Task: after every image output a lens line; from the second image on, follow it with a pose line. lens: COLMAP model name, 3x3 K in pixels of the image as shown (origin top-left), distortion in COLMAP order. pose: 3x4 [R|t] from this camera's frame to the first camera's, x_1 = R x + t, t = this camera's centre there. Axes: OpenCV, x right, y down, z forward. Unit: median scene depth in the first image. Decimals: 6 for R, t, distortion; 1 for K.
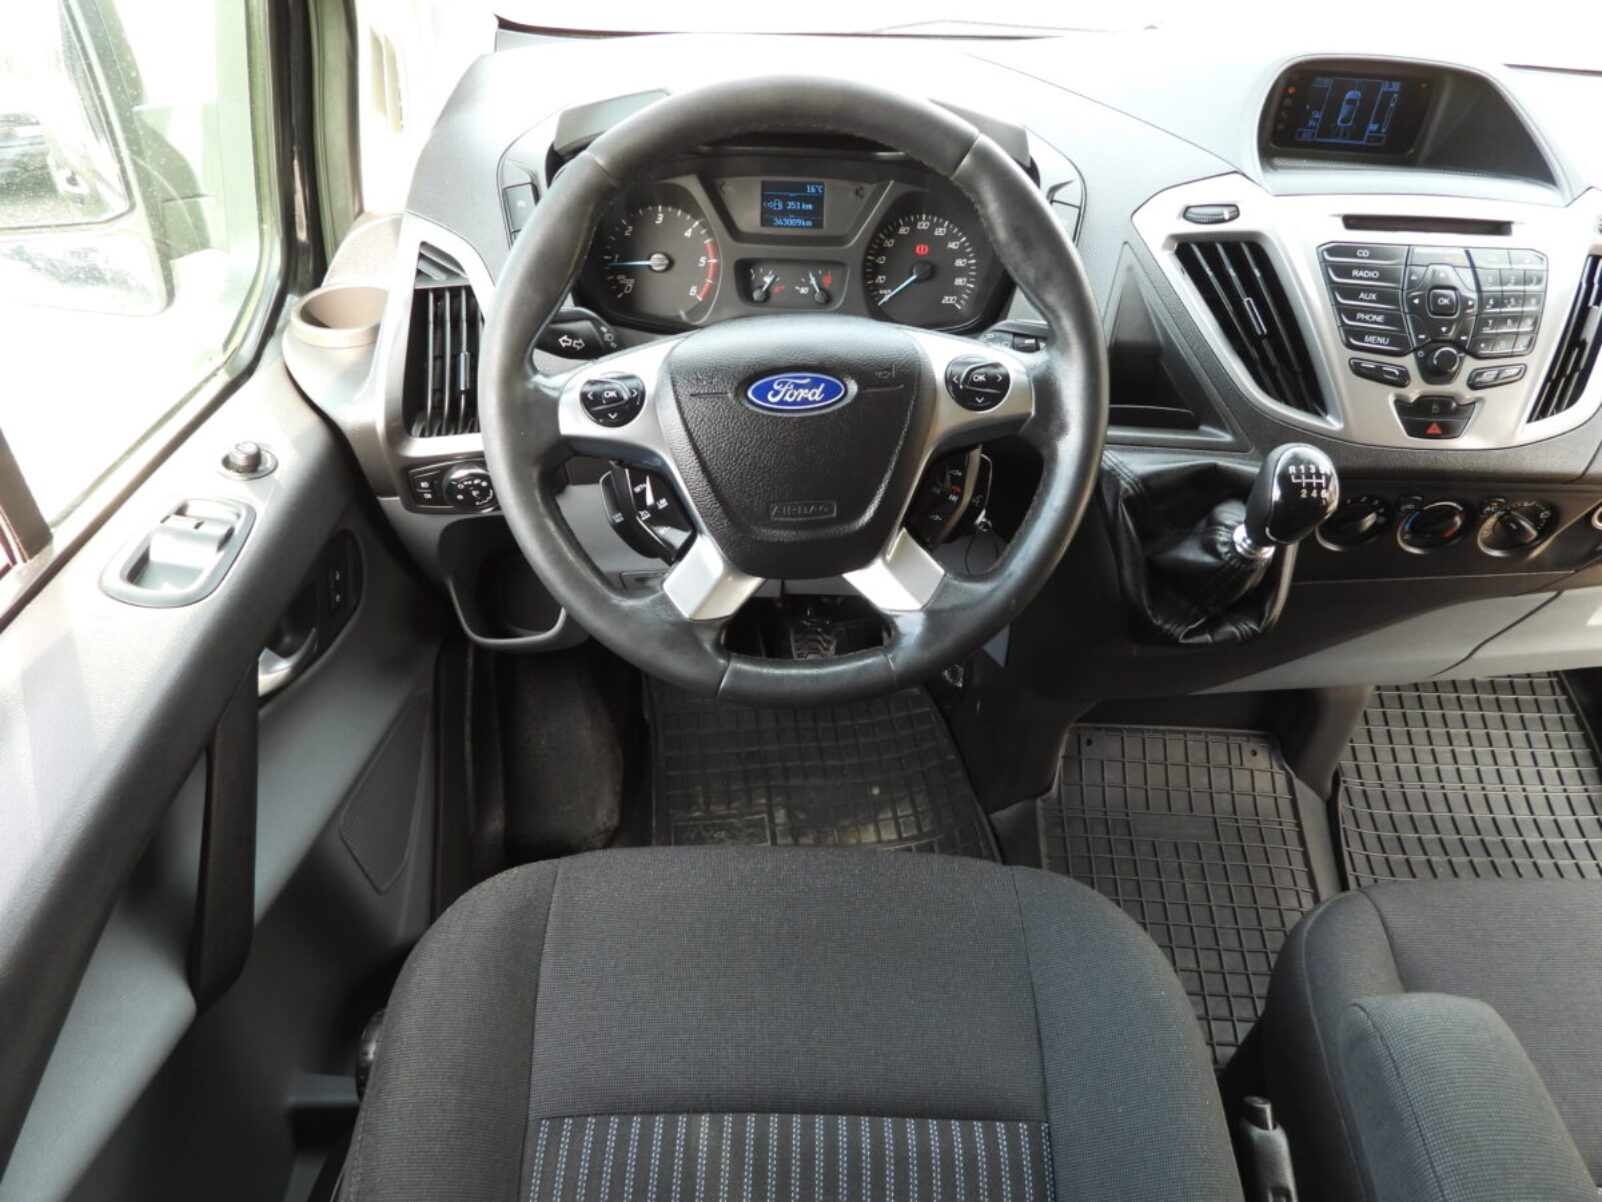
lens RADIAL K [[1145.9, 0, 801.0], [0, 1145.9, 601.0], [0, 0, 1]] dist [-0.017137, 0.006871]
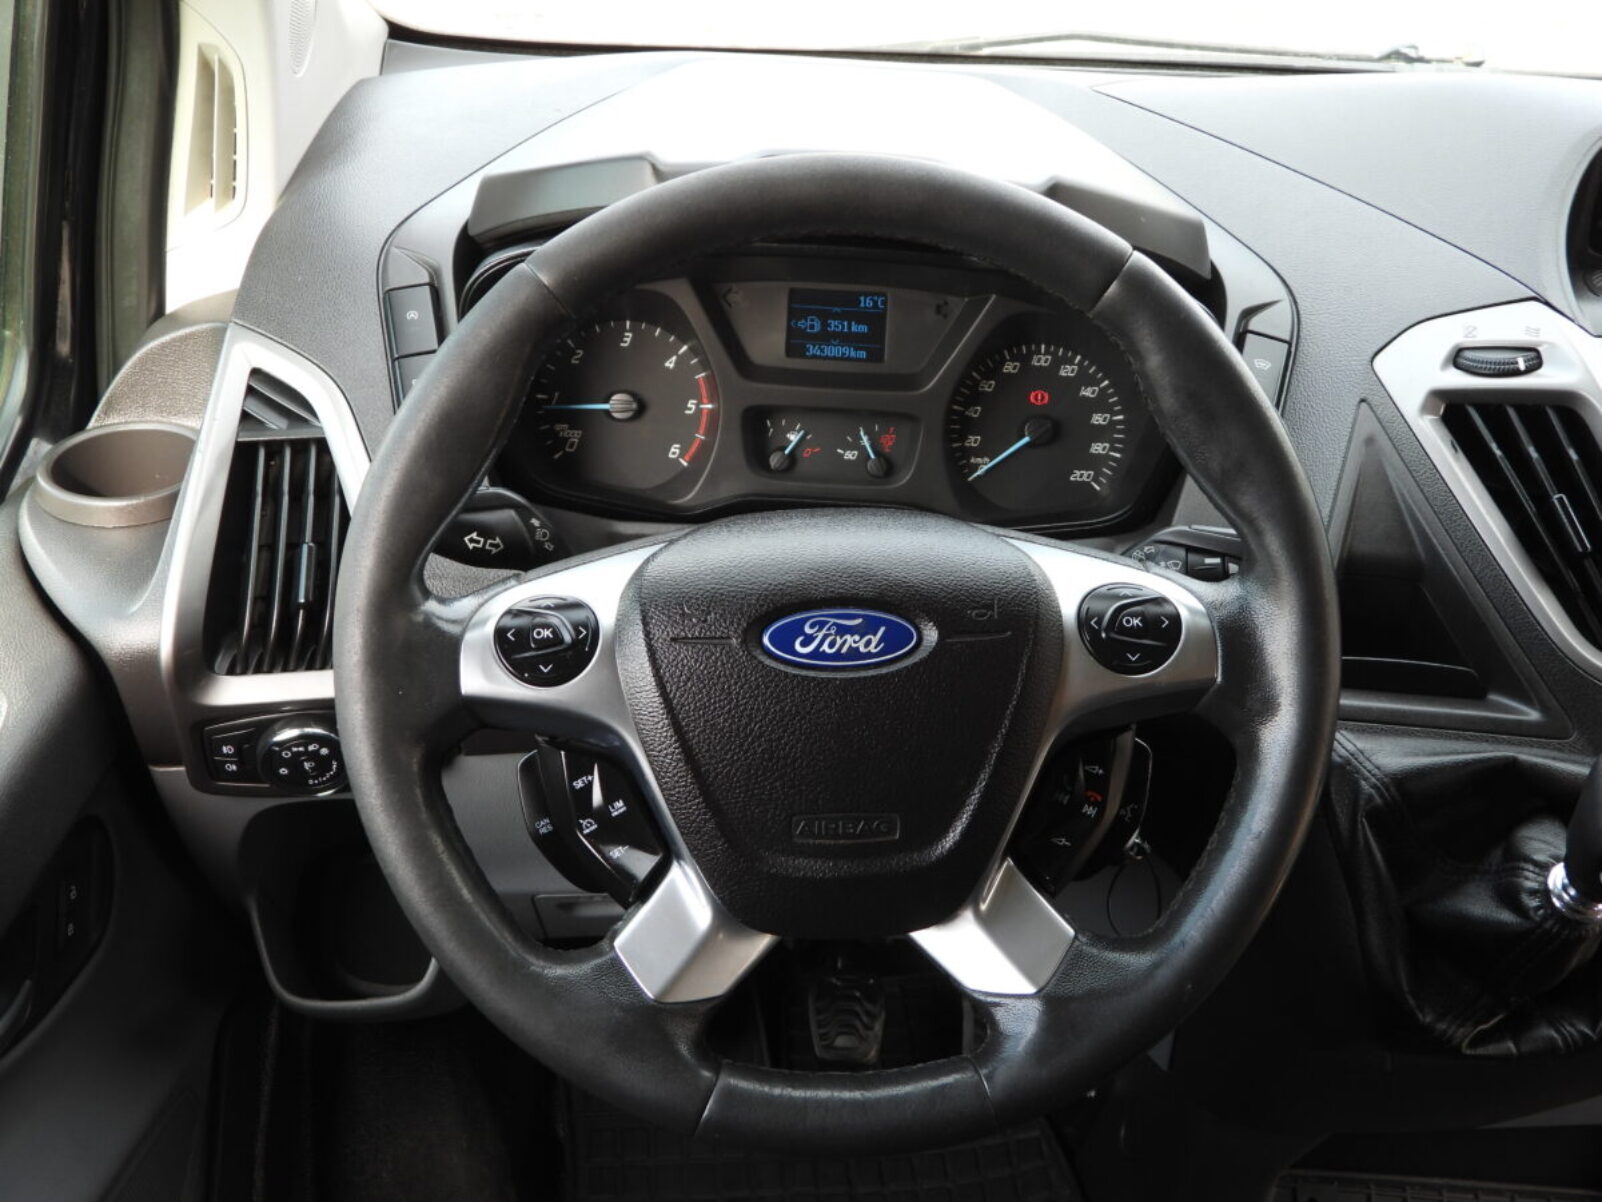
lens RADIAL K [[1917.5, 0, 801.0], [0, 1917.5, 601.0], [0, 0, 1]] dist [-0.024403, 0.009769]
pose [[0.999524, 0.028034, -0.012908, -0.009936], [-0.029733, 0.986802, -0.159180, -0.027430], [0.008275, 0.159488, 0.987165, -0.030219]]
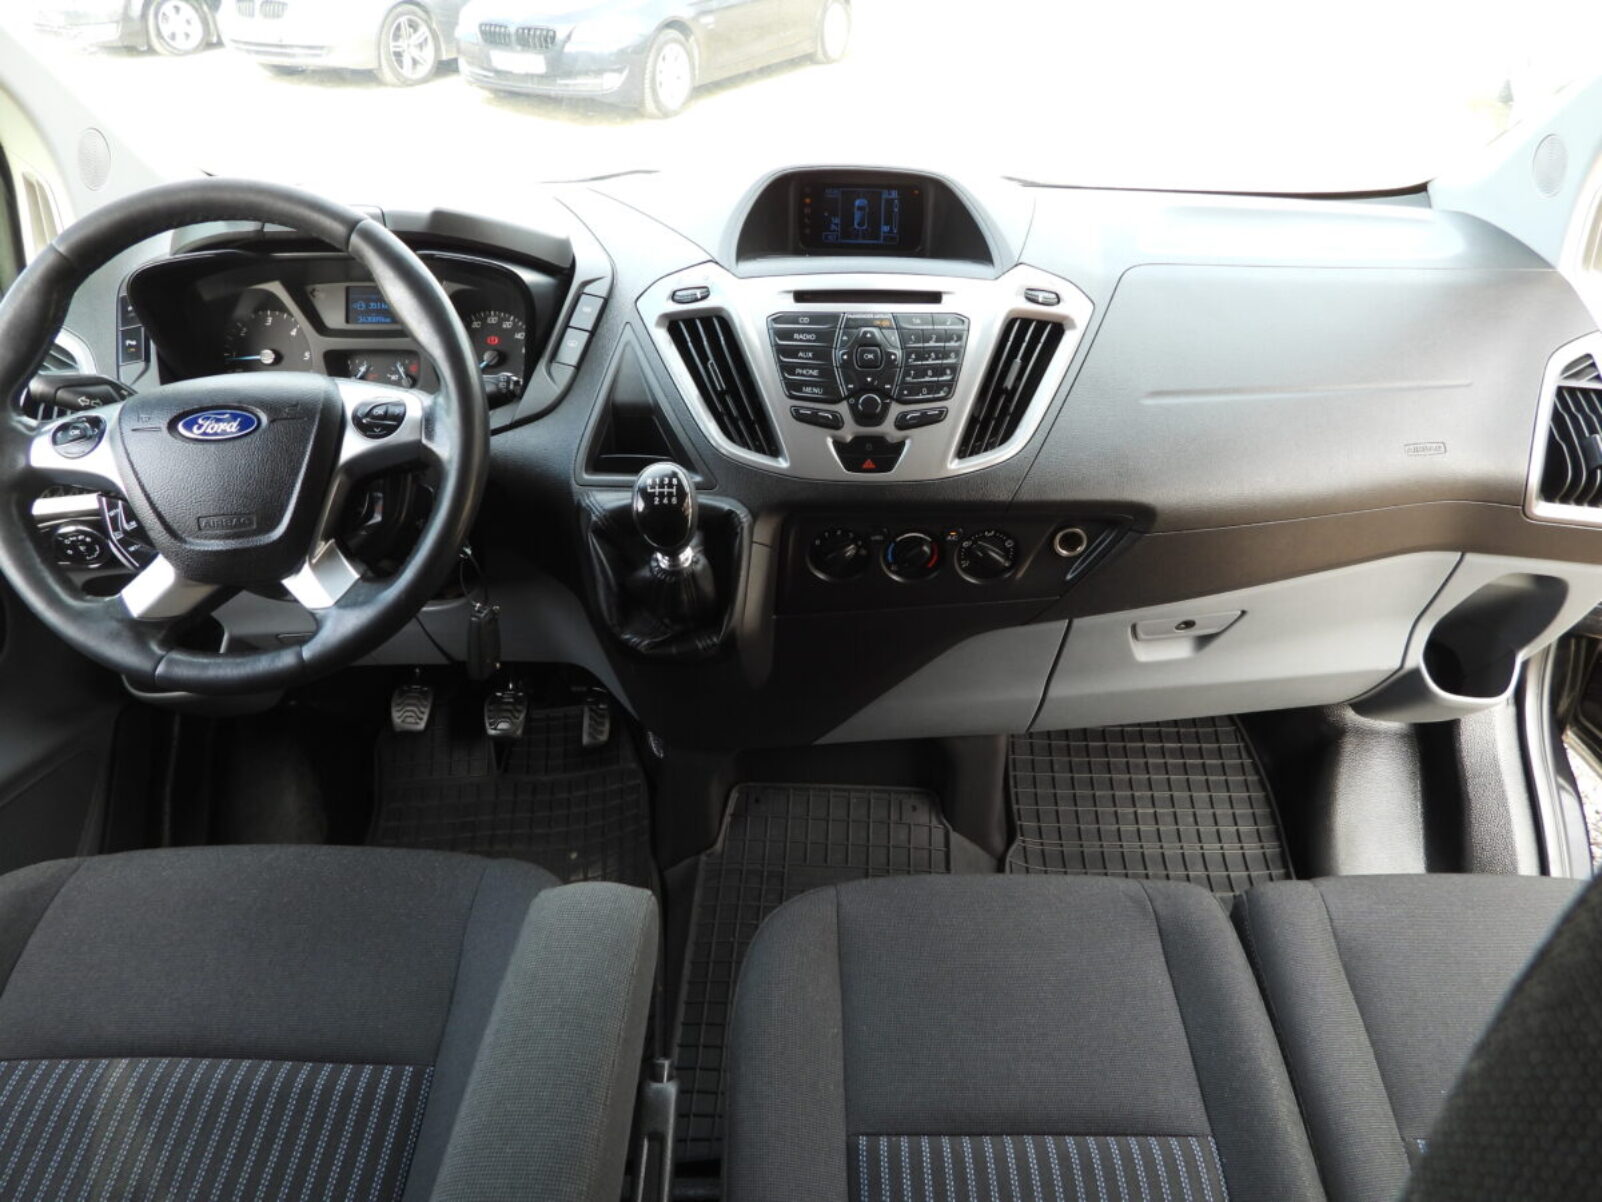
lens RADIAL K [[1145.9, 0, 801.0], [0, 1145.9, 601.0], [0, 0, 1]] dist [-0.017137, 0.006871]
pose [[0.999325, -0.021231, -0.029963, 0.508493], [0.016612, 0.989035, -0.146742, 0.149641], [0.032750, 0.146145, 0.988721, -0.118078]]
